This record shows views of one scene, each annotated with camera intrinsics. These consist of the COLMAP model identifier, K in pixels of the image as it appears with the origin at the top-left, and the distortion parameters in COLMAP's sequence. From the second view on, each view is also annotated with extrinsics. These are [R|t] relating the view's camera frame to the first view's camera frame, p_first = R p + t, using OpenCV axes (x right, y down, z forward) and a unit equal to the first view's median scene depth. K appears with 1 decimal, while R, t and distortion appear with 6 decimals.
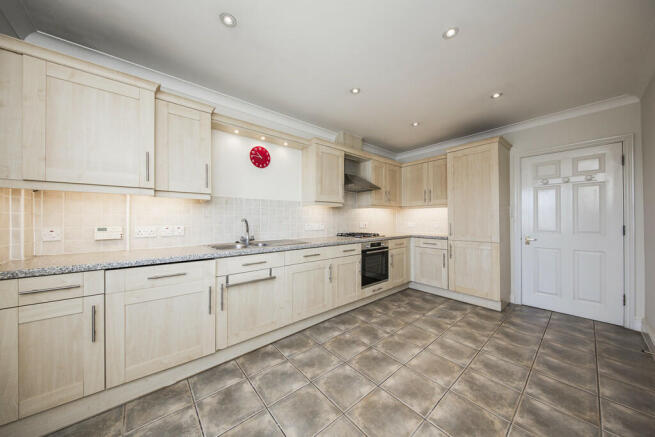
lens RADIAL K [[218.3, 0, 327.9], [0, 218.3, 217.8], [0, 0, 1]] dist [-0.001422, -0.000110]
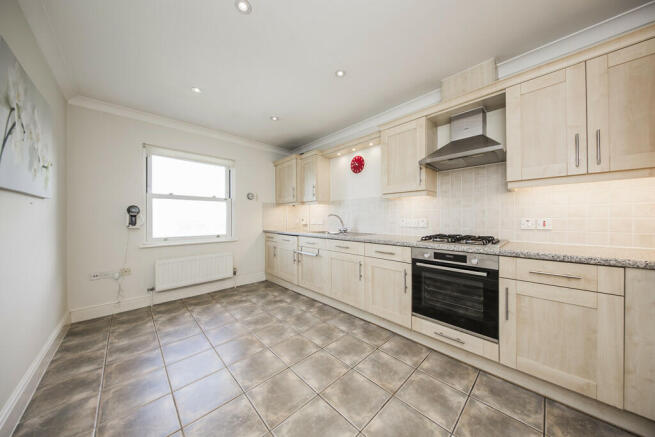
lens RADIAL K [[207.4, 0, 326.8], [0, 207.4, 215.5], [0, 0, 1]] dist [-0.000363, -0.001039]
pose [[0.060351, -0.010439, -0.998123, 0.924671], [0.010507, 0.999897, -0.009823, 0.022846], [0.998122, -0.009894, 0.060454, 0.819017]]
